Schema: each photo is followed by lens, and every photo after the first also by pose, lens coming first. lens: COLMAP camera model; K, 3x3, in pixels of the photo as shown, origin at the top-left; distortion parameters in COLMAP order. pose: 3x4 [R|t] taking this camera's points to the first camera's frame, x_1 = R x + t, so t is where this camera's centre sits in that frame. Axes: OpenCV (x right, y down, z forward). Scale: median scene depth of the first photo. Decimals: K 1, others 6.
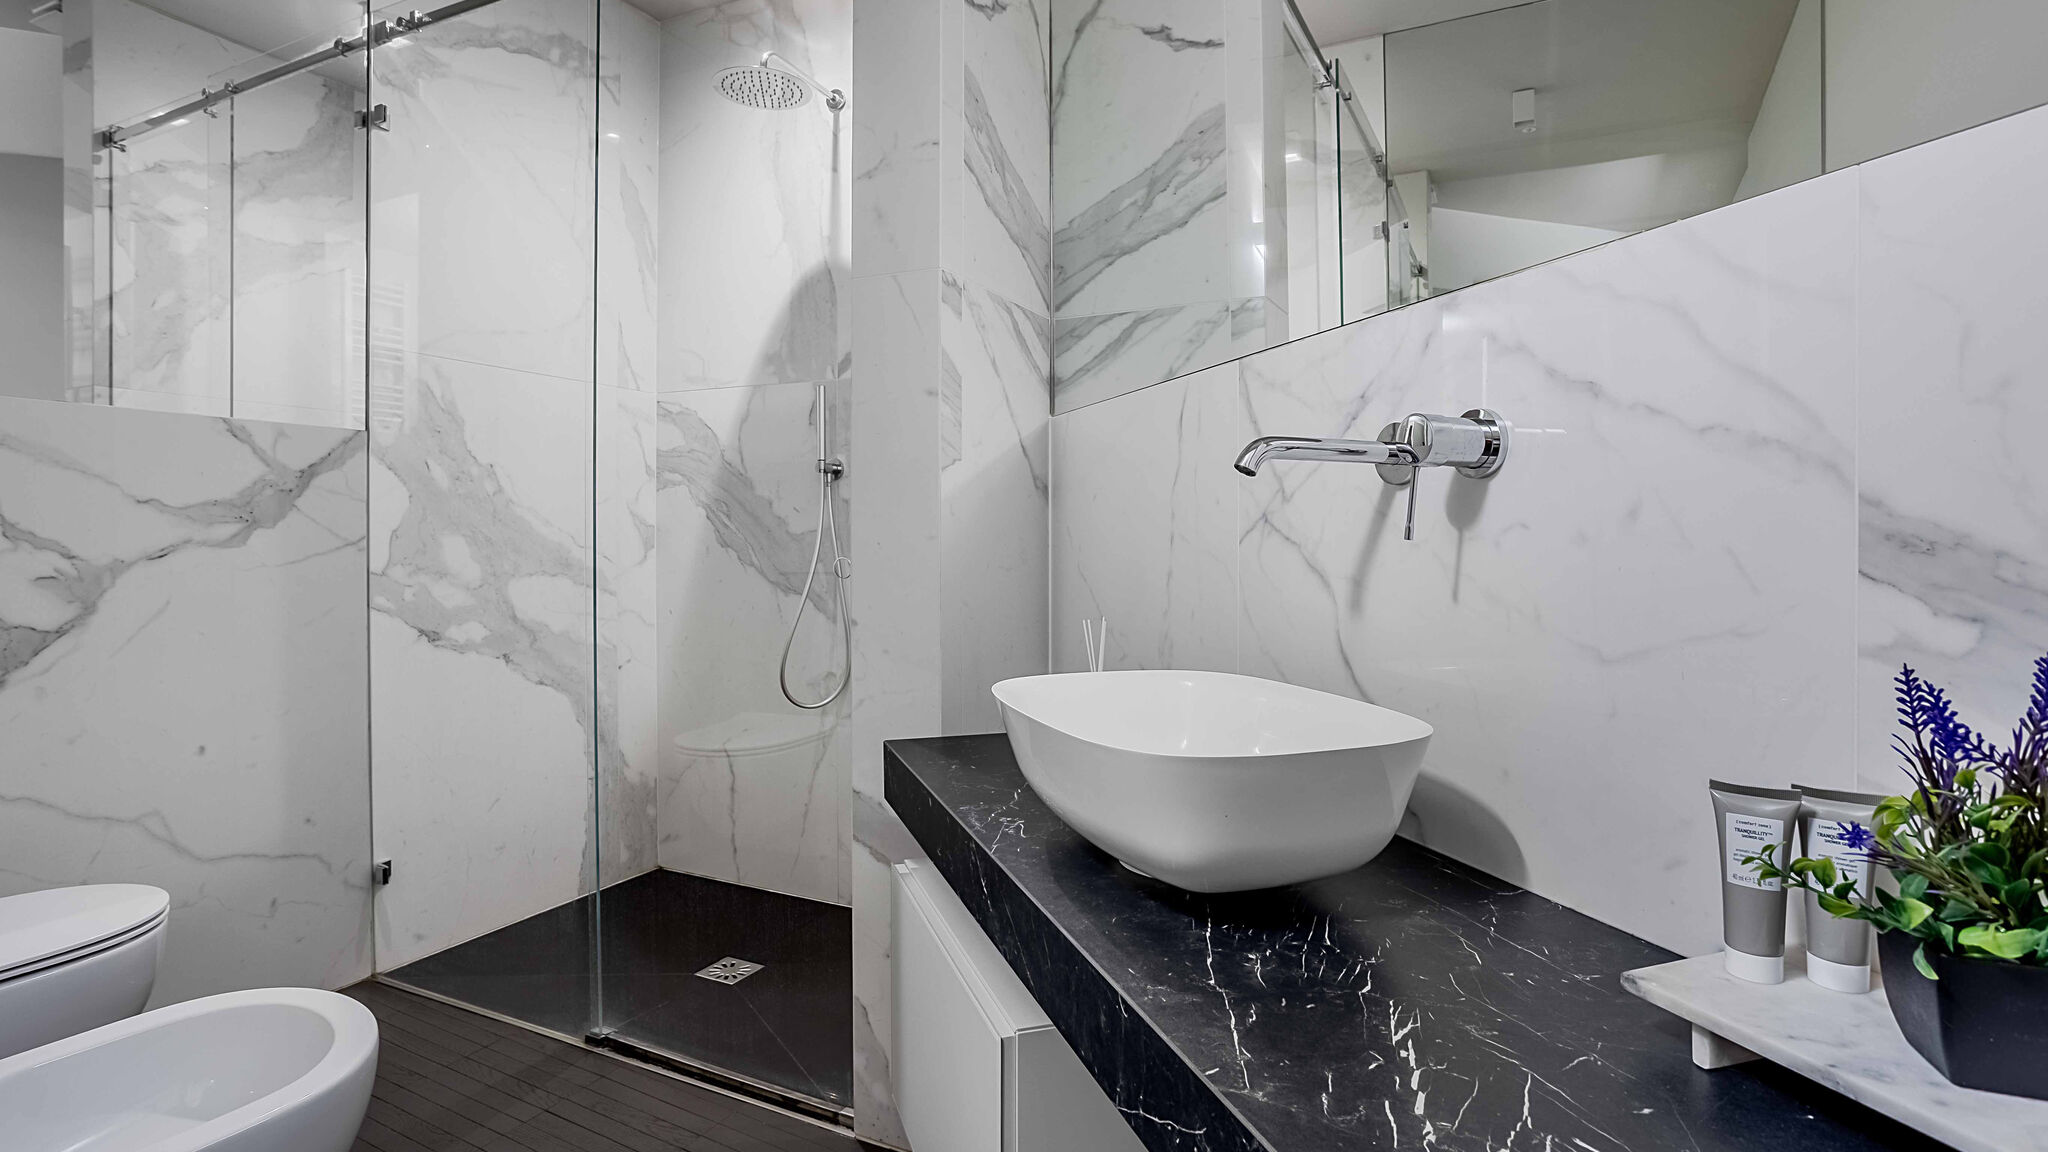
lens RADIAL K [[1064.1, 0, 1007.7], [0, 1064.1, 535.0], [0, 0, 1]] dist [-0.053524, 0.024467]
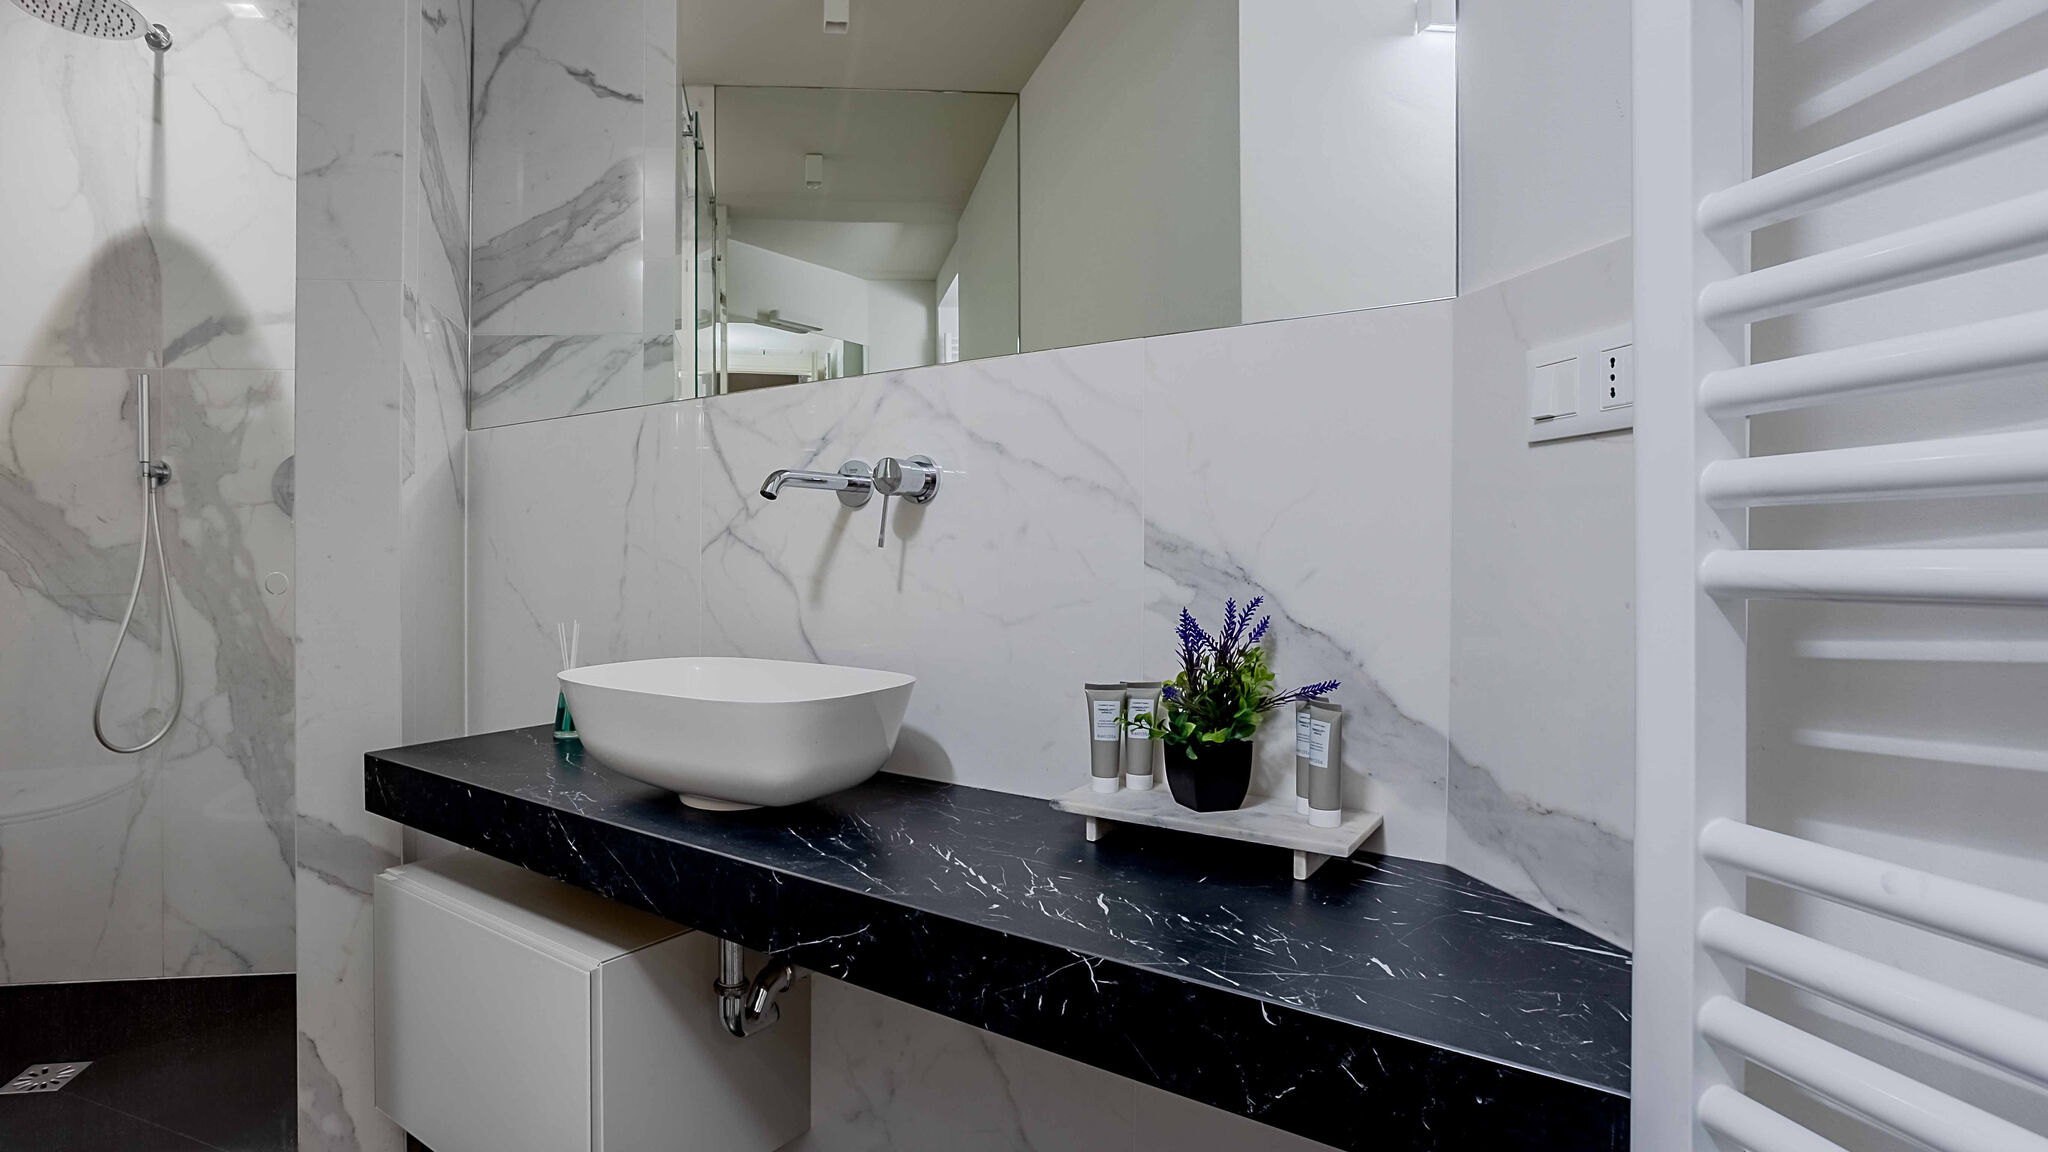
lens RADIAL K [[1118.8, 0, 1005.1], [0, 1118.8, 569.8], [0, 0, 1]] dist [-0.057394, 0.011300]
pose [[0.774317, -0.016893, 0.632573, -0.234937], [0.005197, 0.999780, 0.020338, 0.002867], [-0.632777, -0.012460, 0.774234, -0.138530]]
